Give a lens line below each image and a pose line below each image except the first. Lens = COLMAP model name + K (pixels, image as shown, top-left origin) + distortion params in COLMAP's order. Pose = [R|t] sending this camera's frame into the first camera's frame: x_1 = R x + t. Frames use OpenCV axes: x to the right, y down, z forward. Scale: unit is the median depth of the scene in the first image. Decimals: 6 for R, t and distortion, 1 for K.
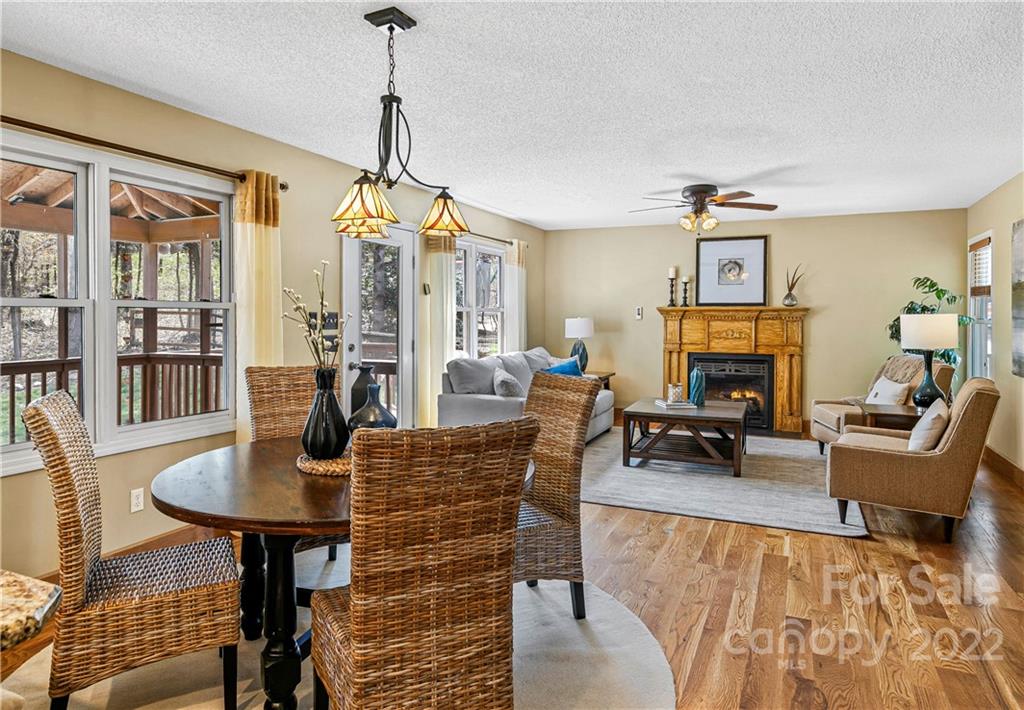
lens RADIAL K [[628.9, 0, 510.9], [0, 628.9, 353.9], [0, 0, 1]] dist [0.004093, 0.002170]
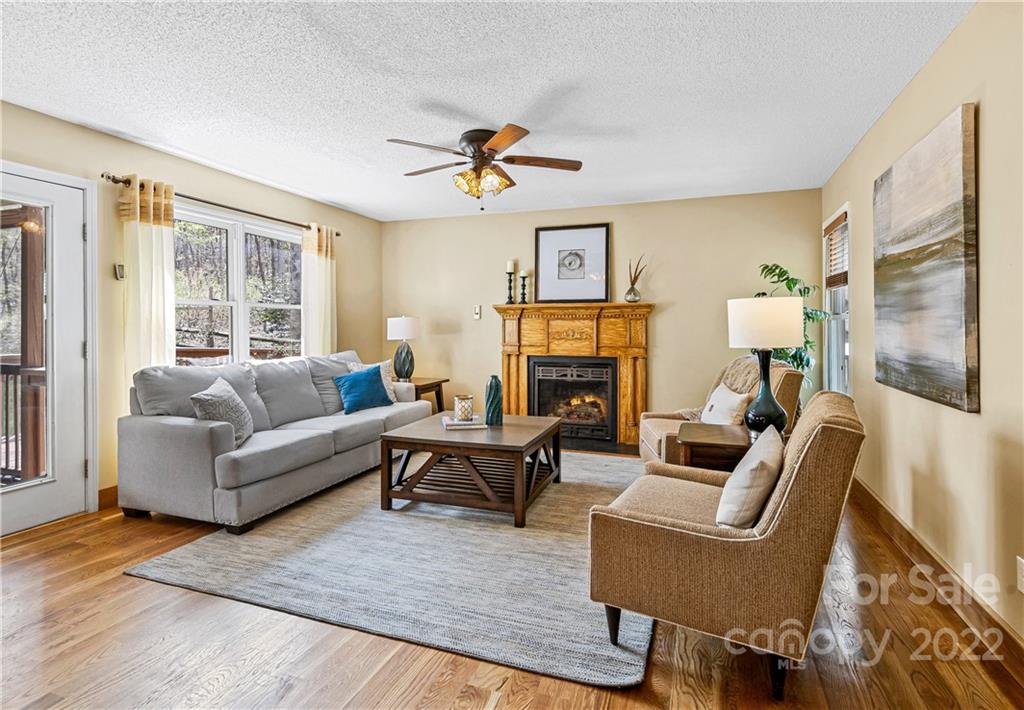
lens RADIAL K [[524.0, 0, 512.2], [0, 524.0, 355.3], [0, 0, 1]] dist [0.012294, -0.000936]
pose [[0.996769, -0.007355, 0.079984, 0.212224], [0.007701, 0.999962, -0.004016, -0.000052], [-0.079952, 0.004619, 0.996788, 0.277262]]
